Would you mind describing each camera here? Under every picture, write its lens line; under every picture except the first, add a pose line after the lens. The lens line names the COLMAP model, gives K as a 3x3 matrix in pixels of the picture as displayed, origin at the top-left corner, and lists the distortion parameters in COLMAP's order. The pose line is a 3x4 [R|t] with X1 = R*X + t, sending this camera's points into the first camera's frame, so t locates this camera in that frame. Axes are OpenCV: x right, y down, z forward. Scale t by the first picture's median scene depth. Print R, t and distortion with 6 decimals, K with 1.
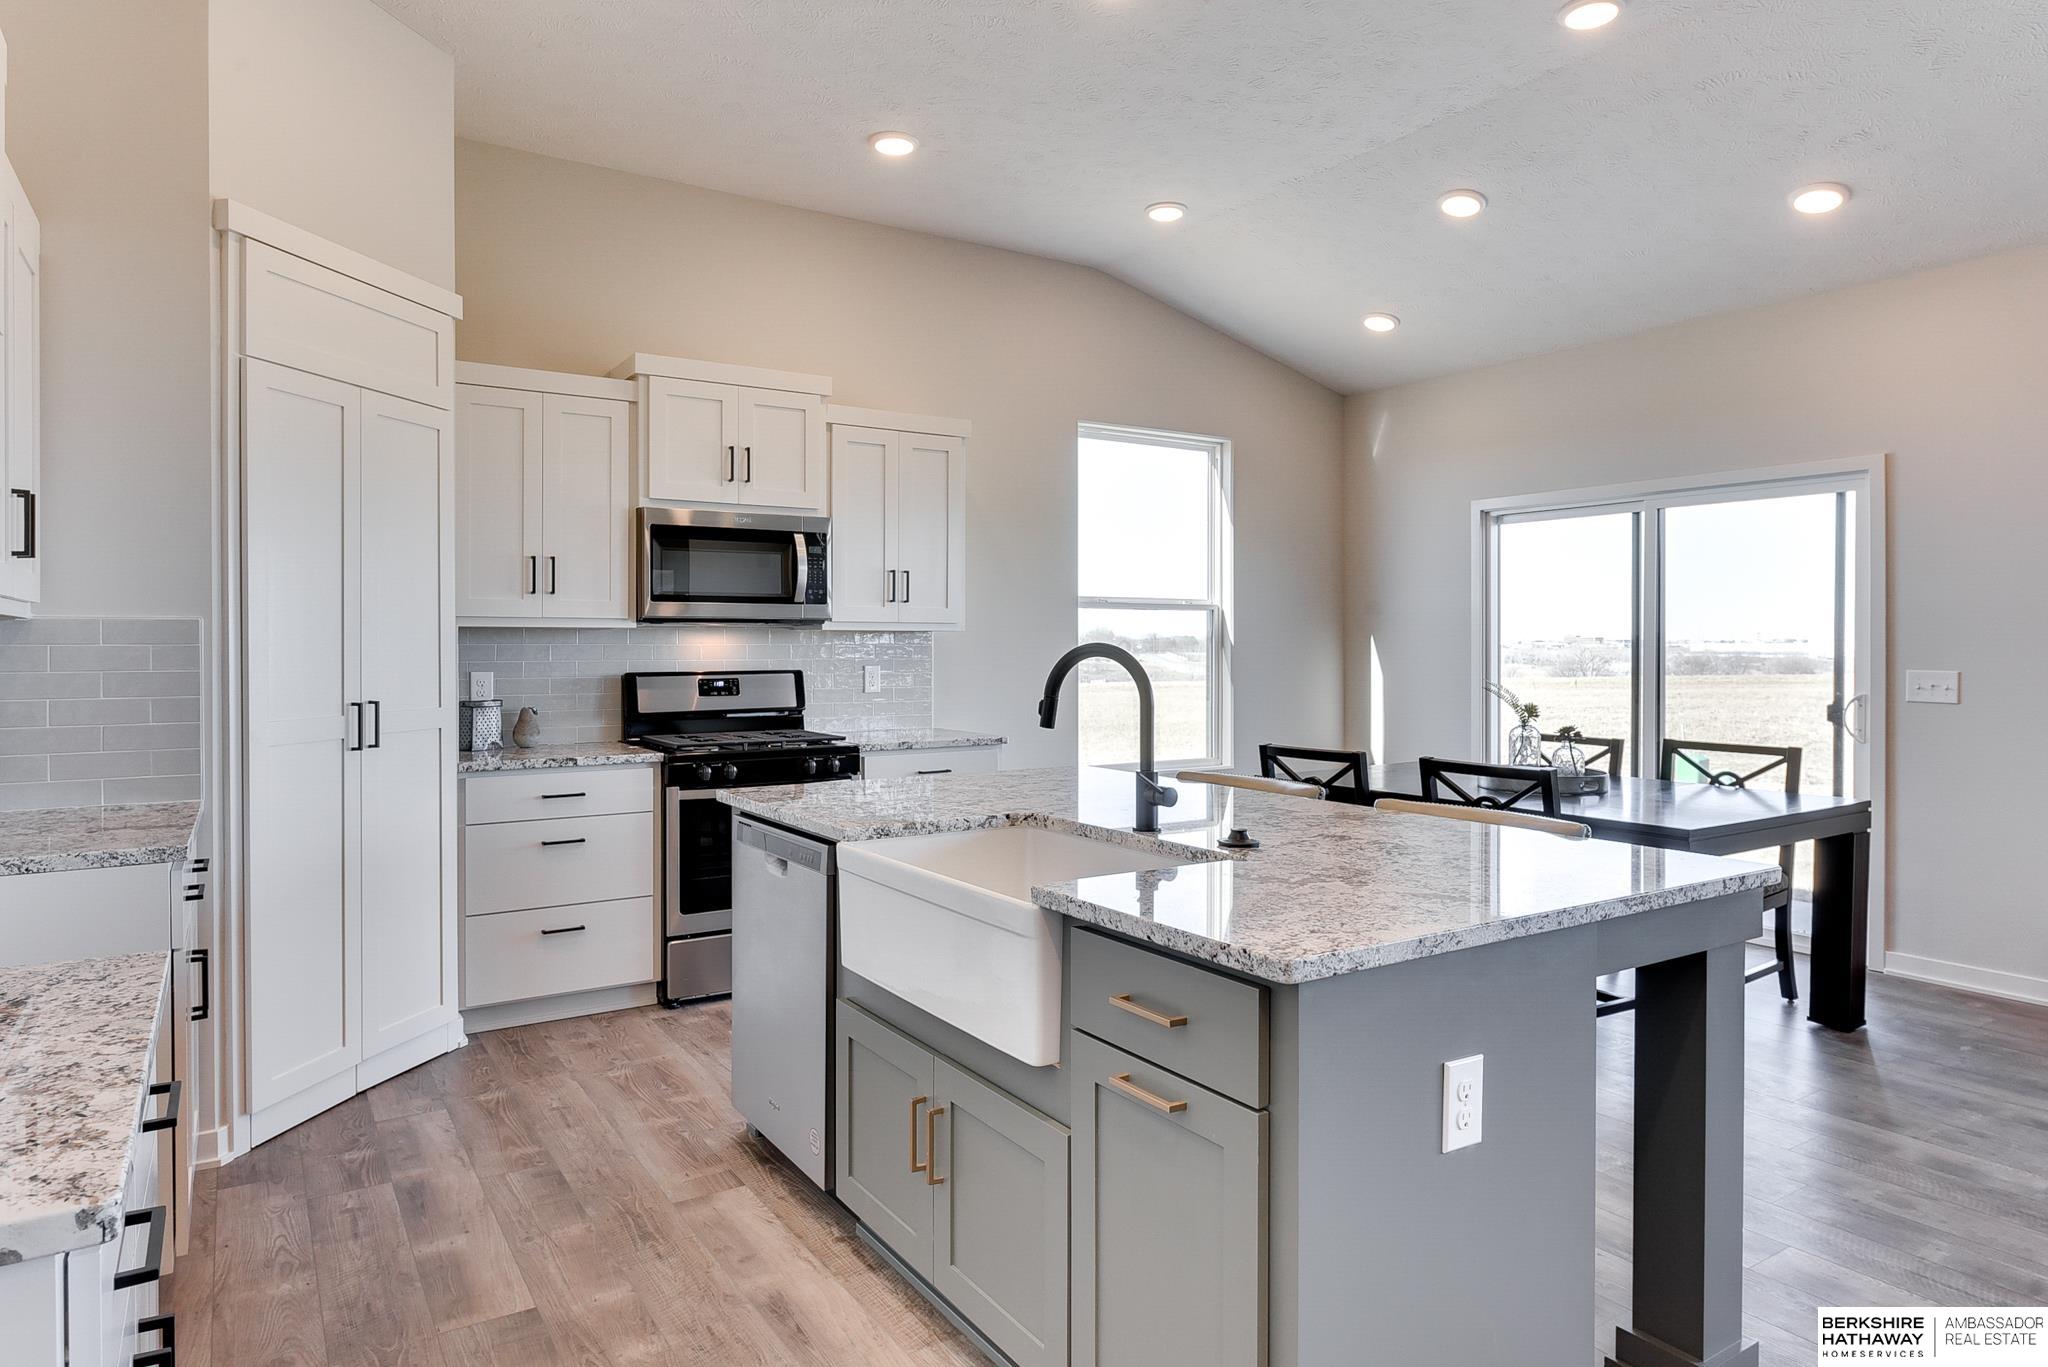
lens RADIAL K [[1202.9, 0, 993.3], [0, 1202.9, 659.7], [0, 0, 1]] dist [-0.005658, -0.002029]
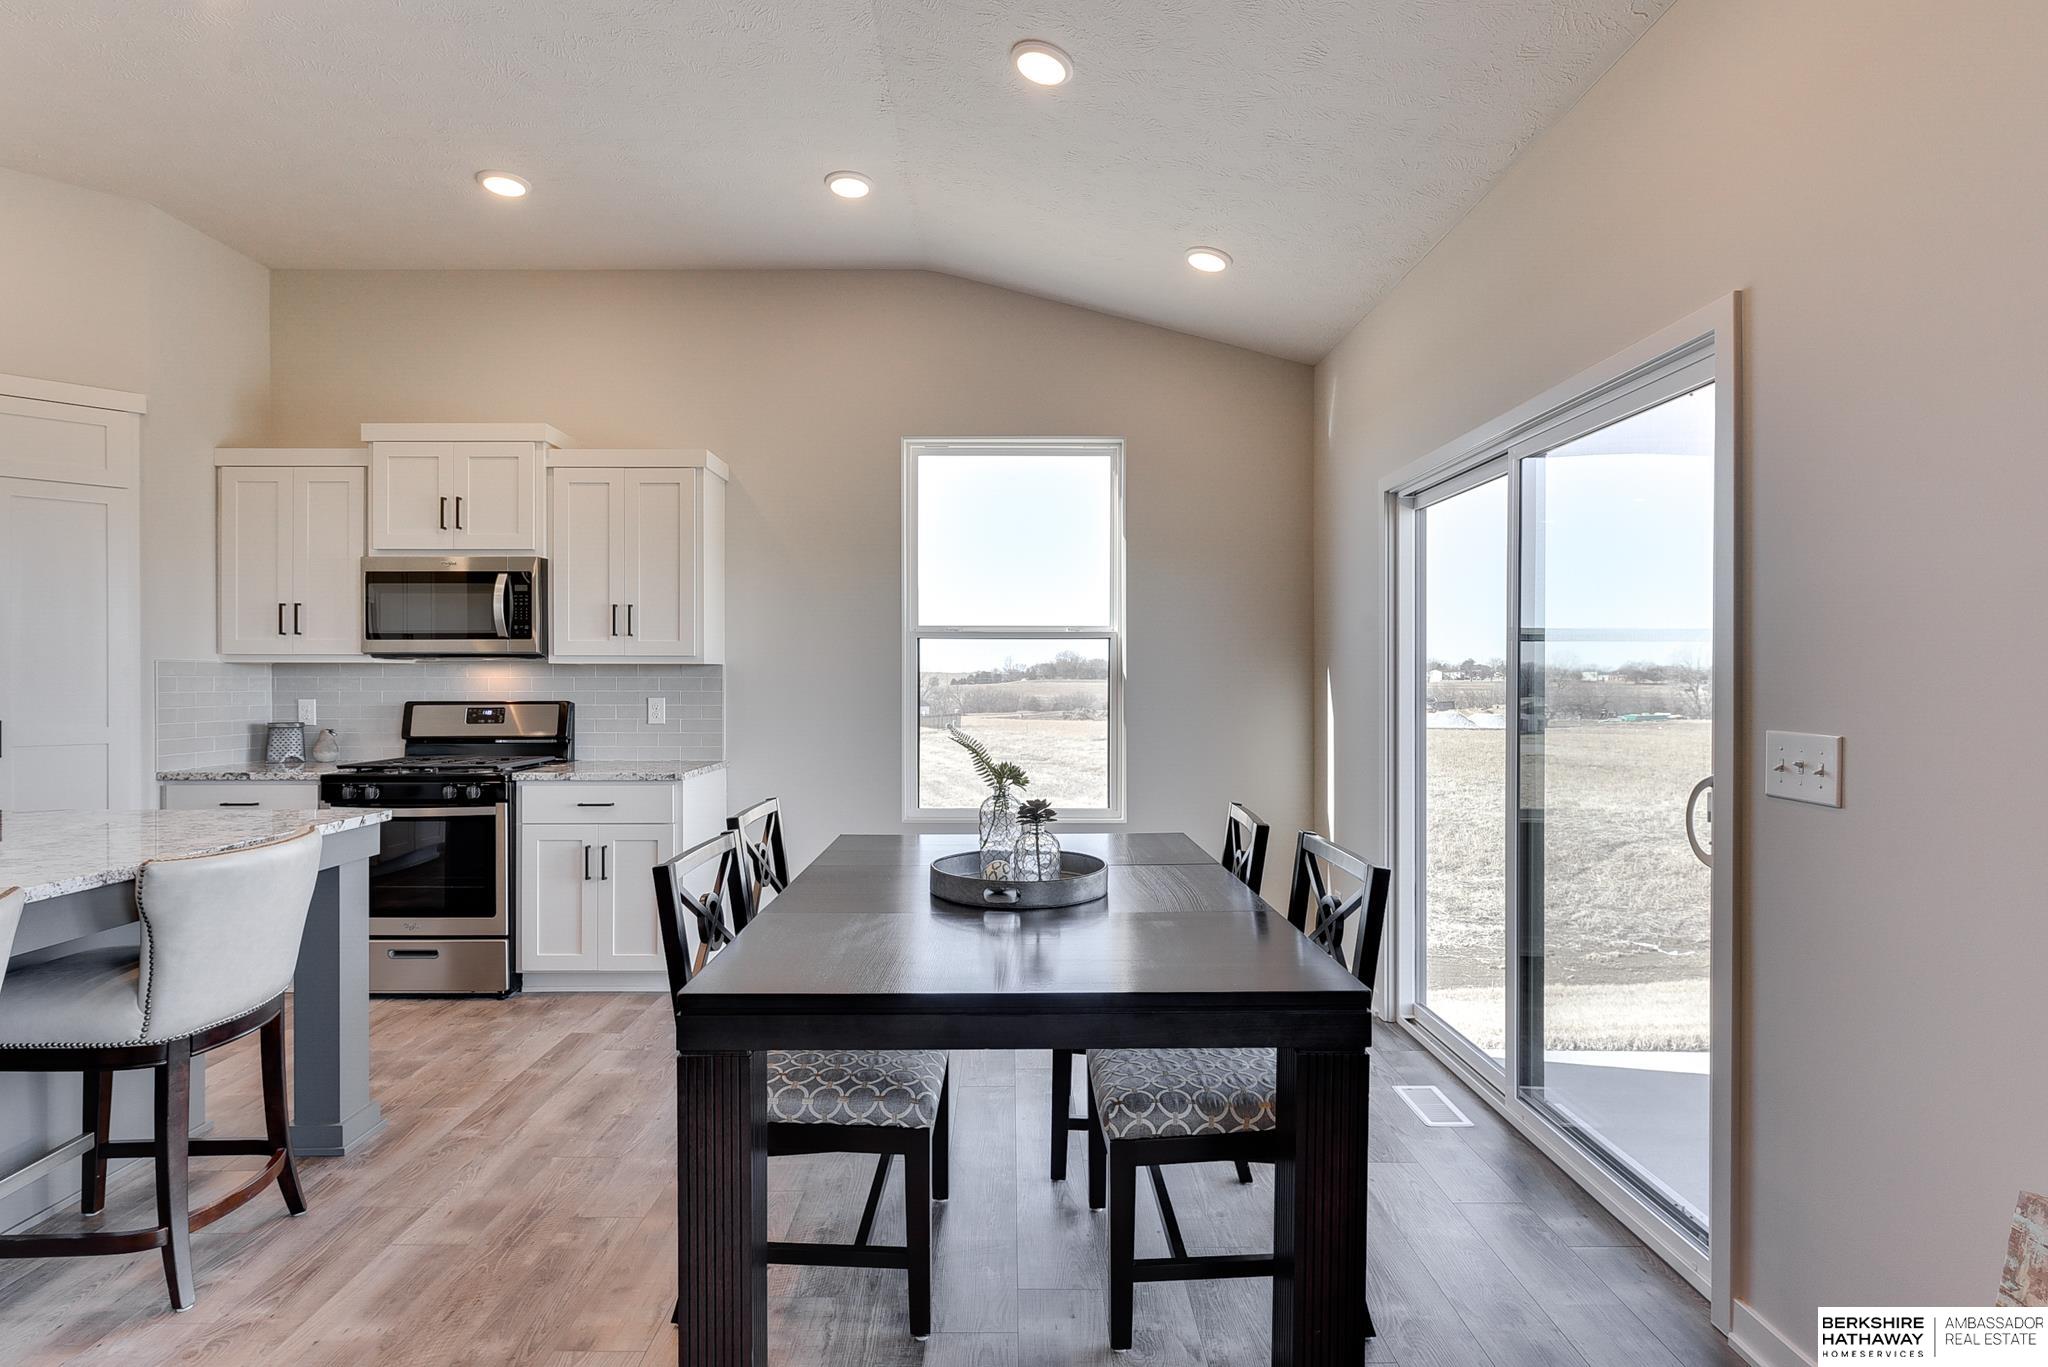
lens RADIAL K [[1003.3, 0, 1017.5], [0, 1003.3, 685.2], [0, 0, 1]] dist [-0.000277, -0.001651]
pose [[0.848732, 0.003700, -0.528810, 0.707962], [-0.007431, 0.999960, -0.004930, -0.004477], [0.528771, 0.008114, 0.848726, 0.493257]]
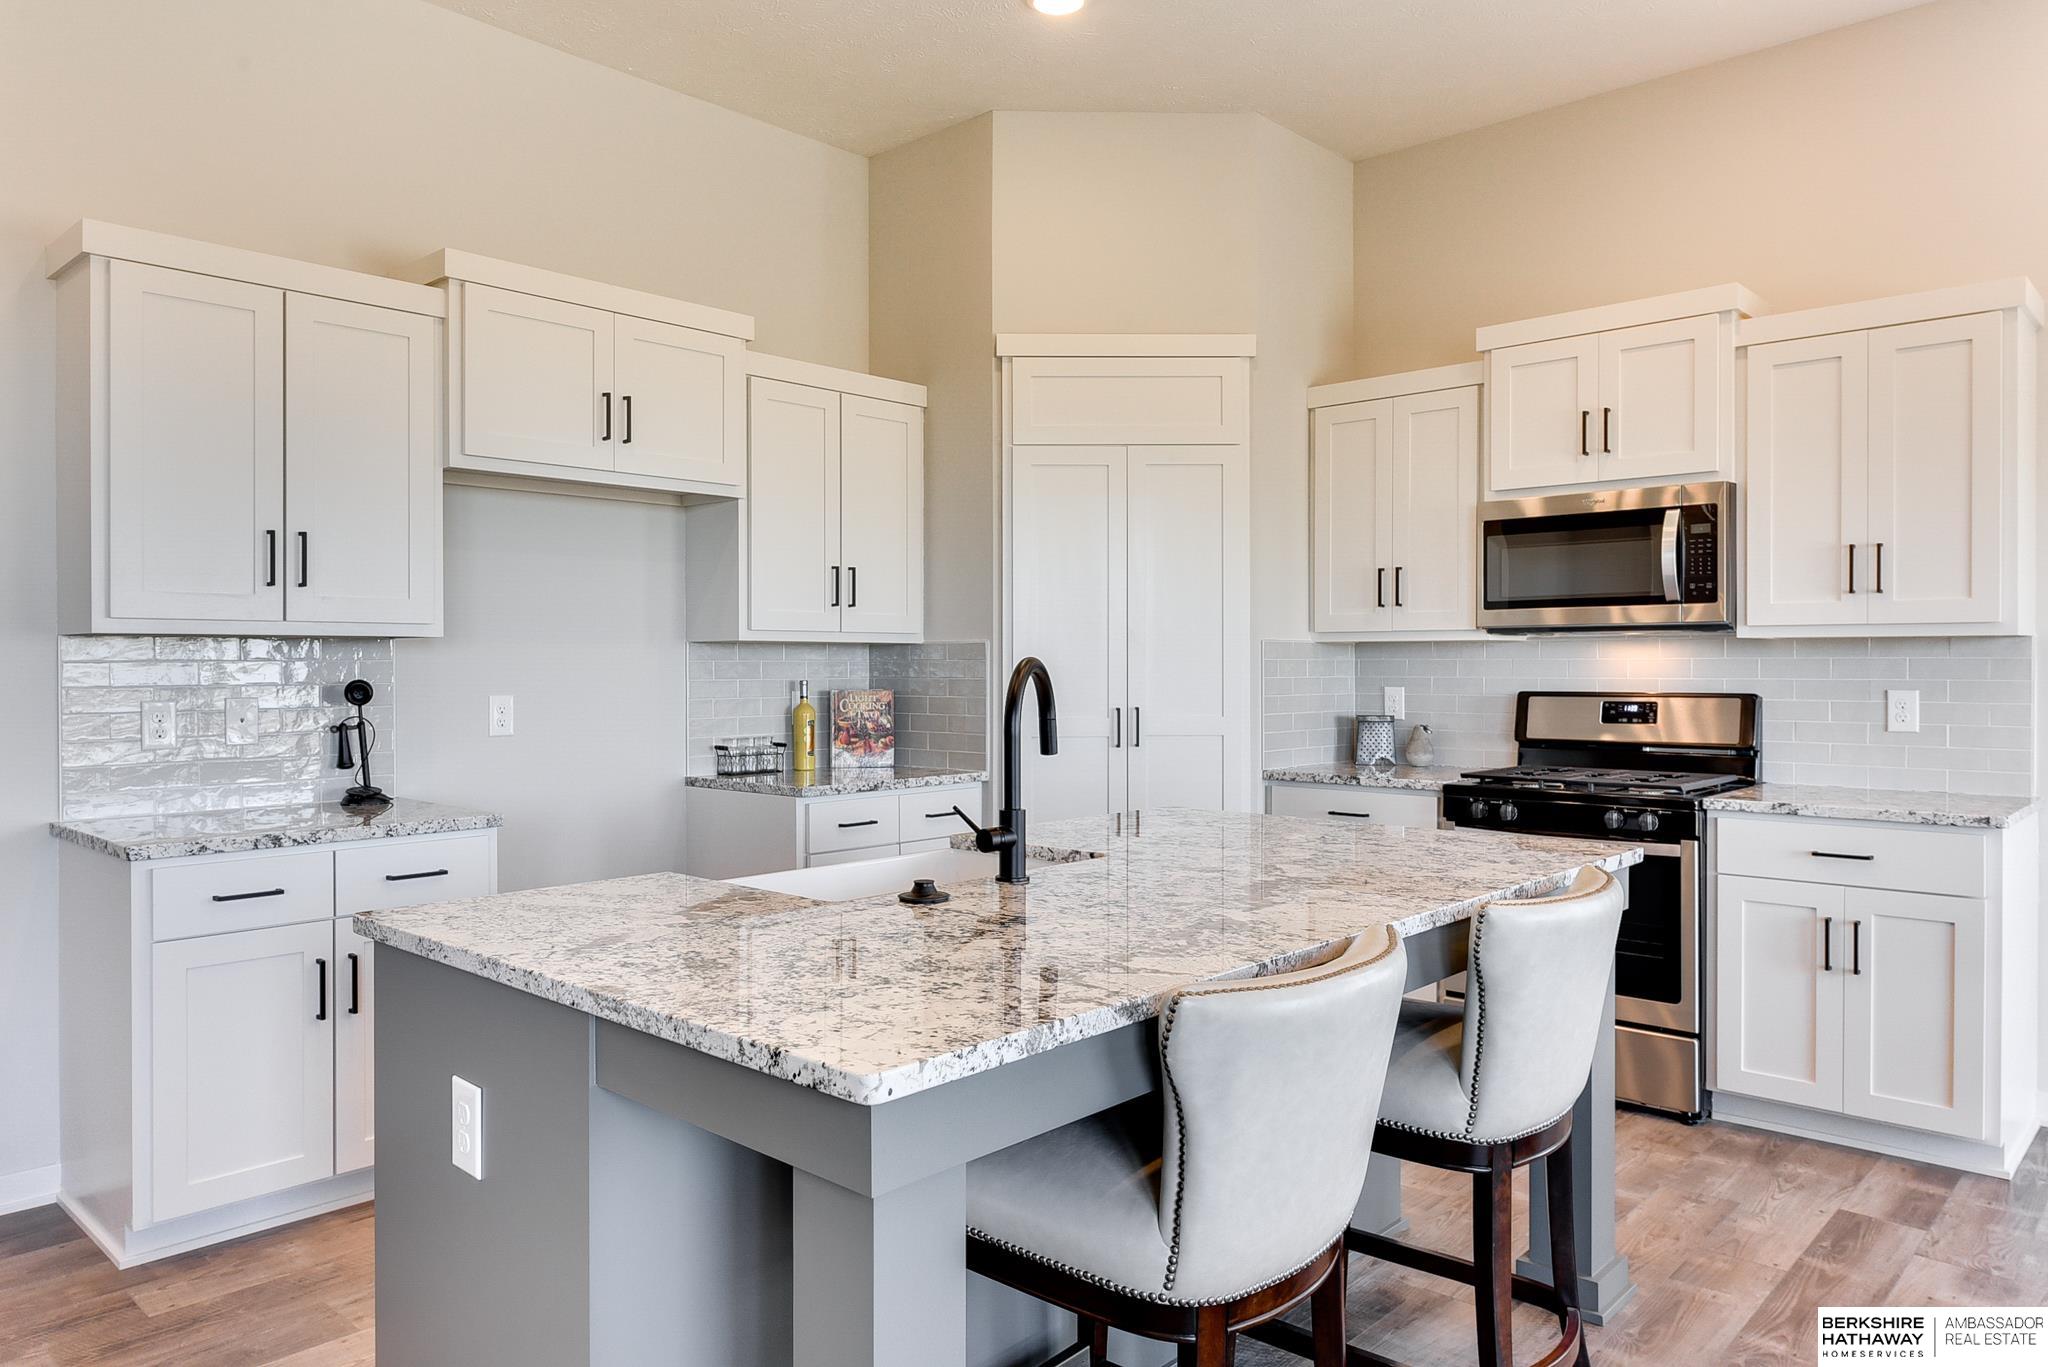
lens RADIAL K [[1363.0, 0, 1030.7], [0, 1363.0, 670.2], [0, 0, 1]] dist [-0.003931, 0.001785]
pose [[0.259505, 0.005851, -0.965724, 0.557020], [-0.009251, 0.999951, 0.003572, -0.004630], [0.965698, 0.008007, 0.259546, 0.404246]]
